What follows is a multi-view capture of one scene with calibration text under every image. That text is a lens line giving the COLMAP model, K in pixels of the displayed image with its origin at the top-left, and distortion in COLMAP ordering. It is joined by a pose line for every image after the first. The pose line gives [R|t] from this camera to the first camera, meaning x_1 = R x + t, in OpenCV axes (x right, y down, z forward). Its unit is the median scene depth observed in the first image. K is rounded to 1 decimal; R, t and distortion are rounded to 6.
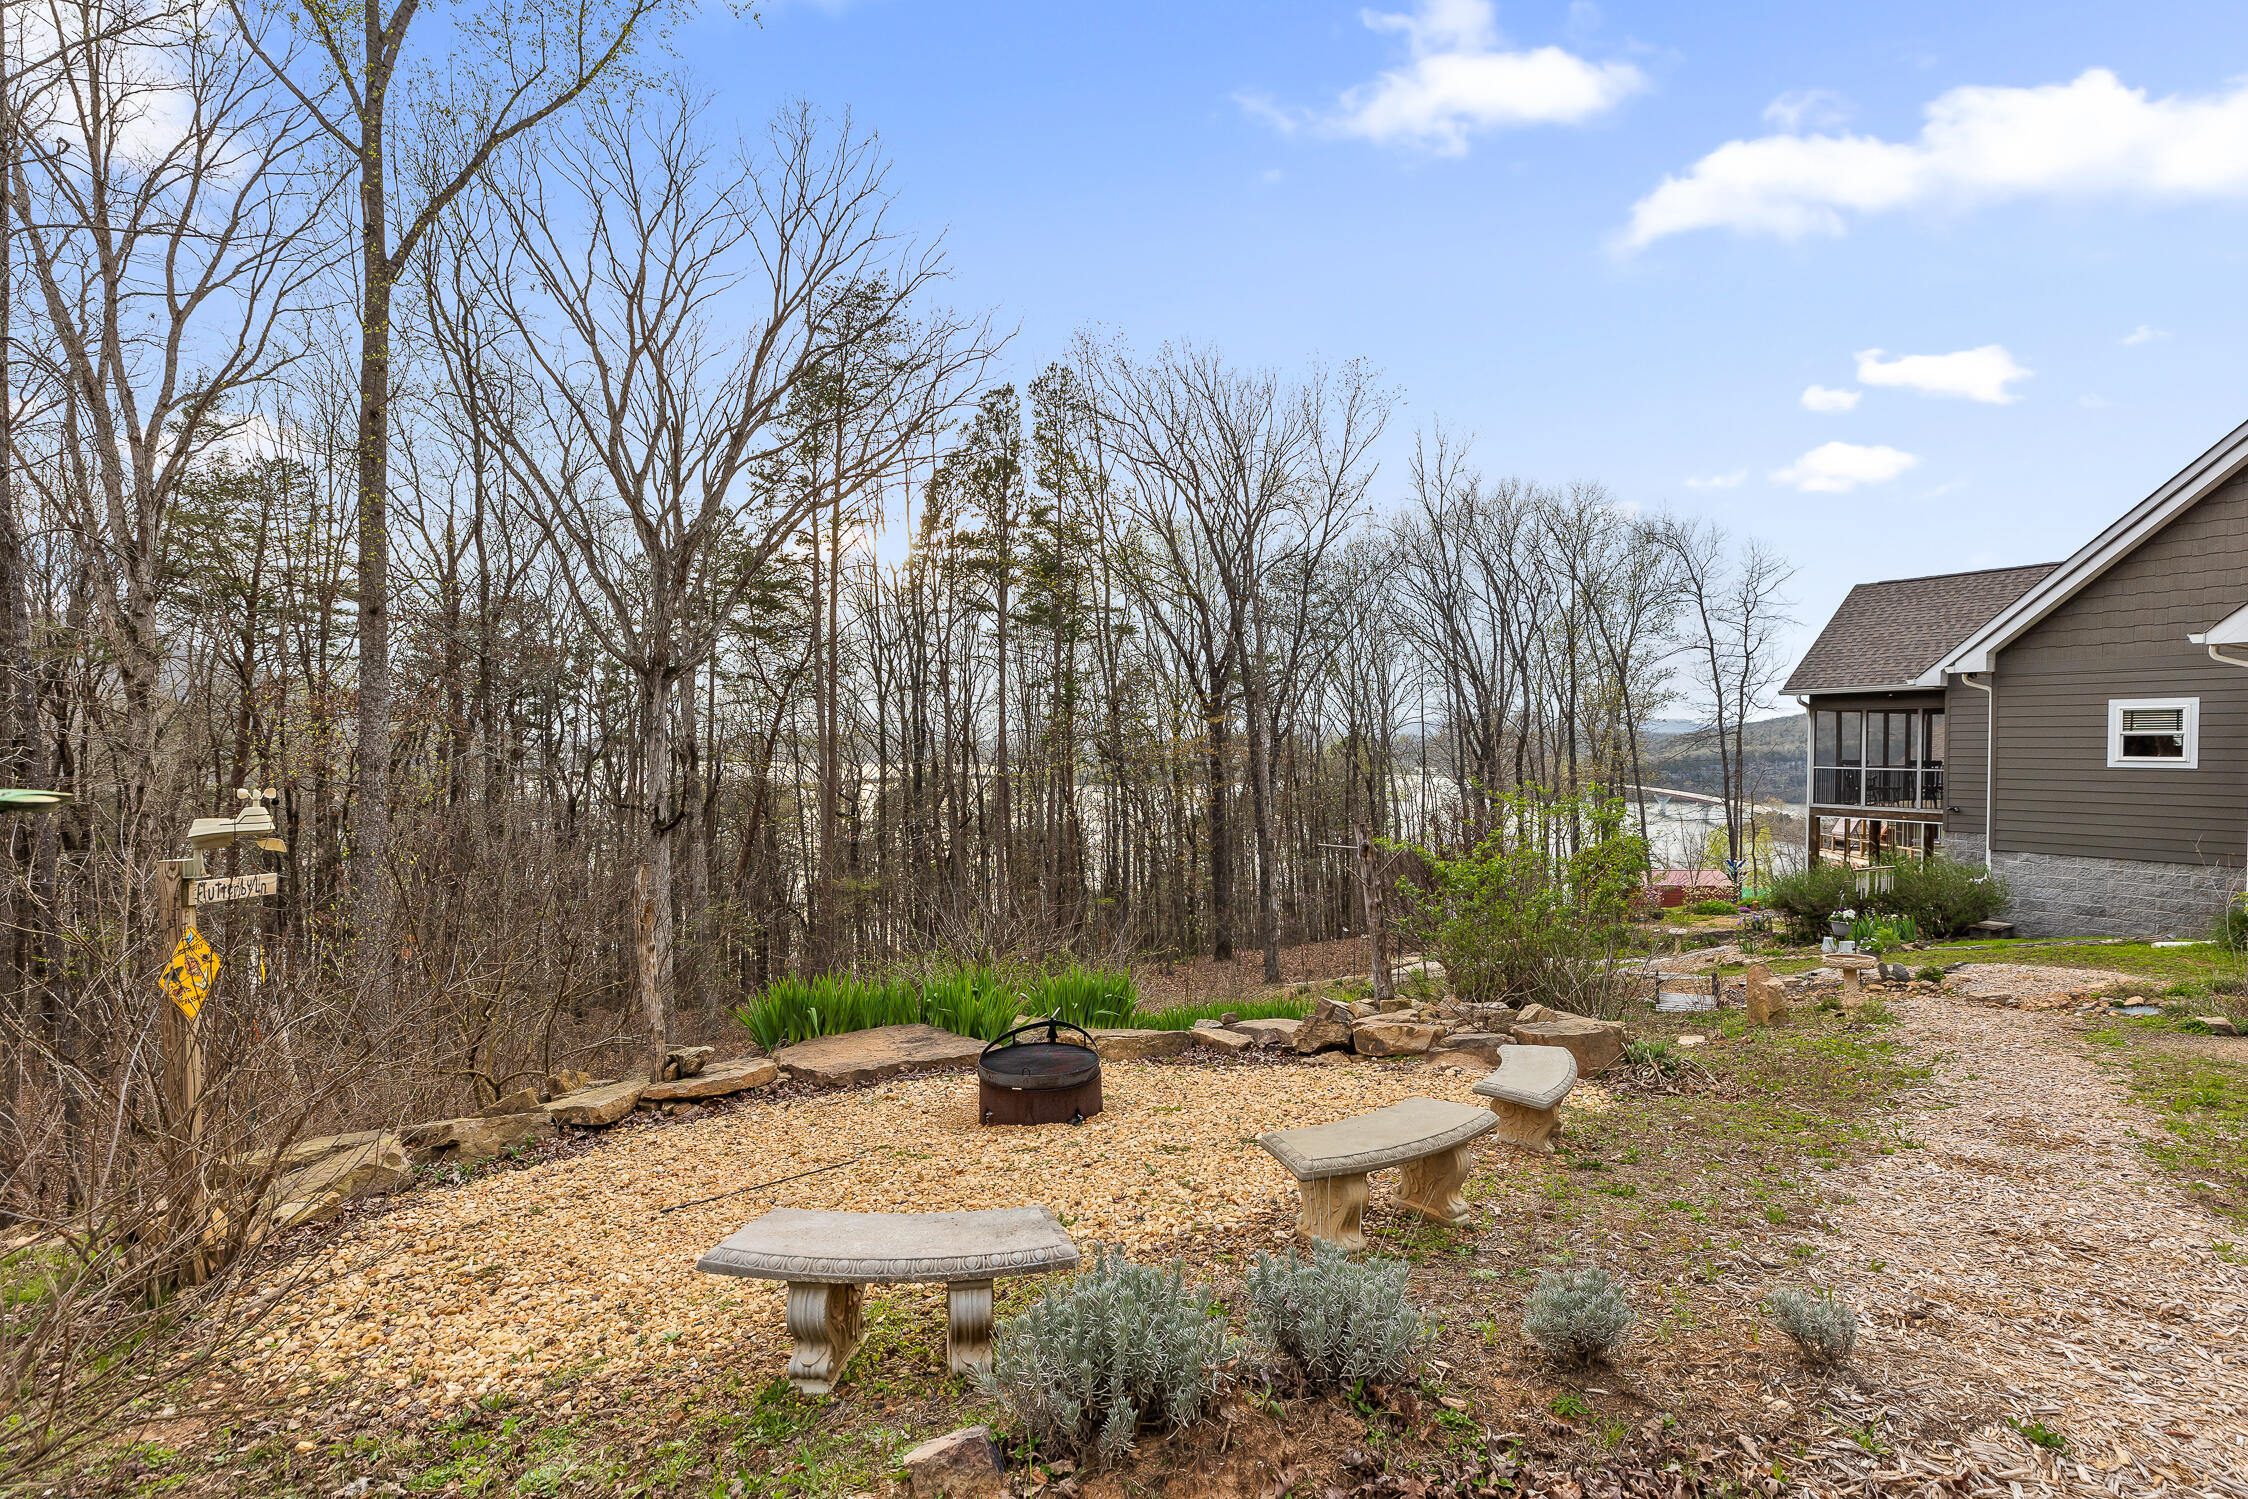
lens RADIAL K [[1129.8, 0, 1119.1], [0, 1129.8, 753.0], [0, 0, 1]] dist [-0.004067, -0.000129]
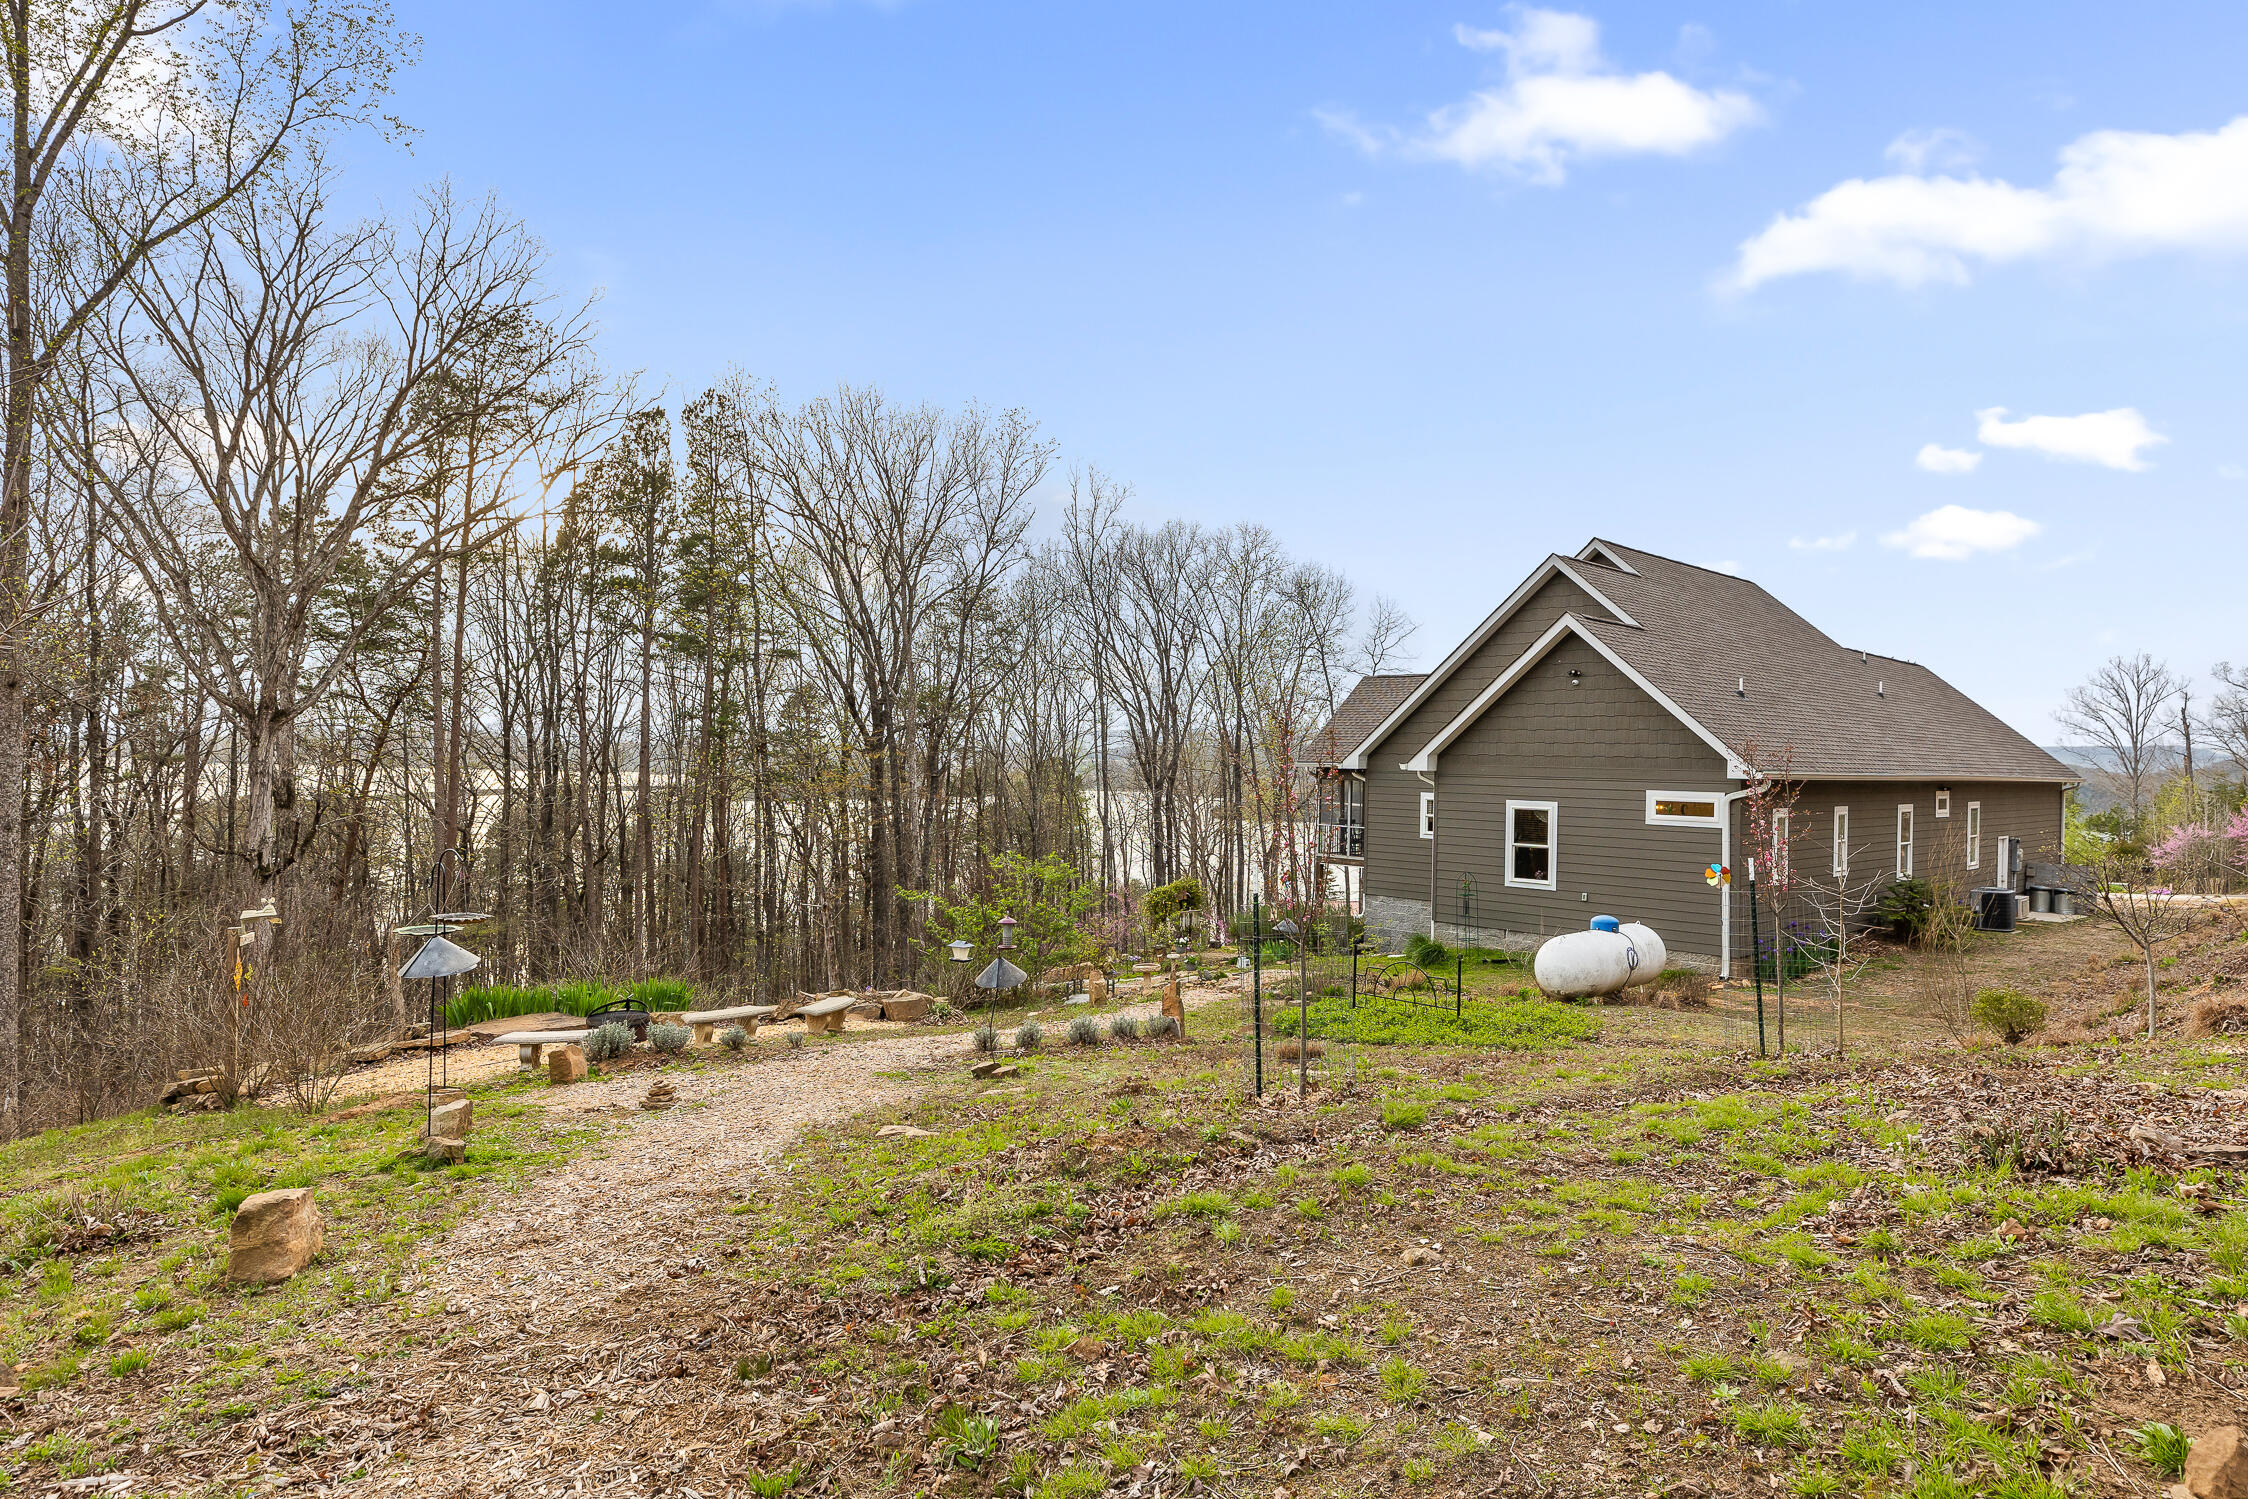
lens RADIAL K [[1251.7, 0, 1132.2], [0, 1251.7, 746.4], [0, 0, 1]] dist [-0.005407, 0.000667]
pose [[0.965893, 0.021348, 0.258060, 0.021093], [-0.016537, 0.999647, -0.020801, -0.016846], [-0.258413, 0.015824, 0.965905, -0.122493]]
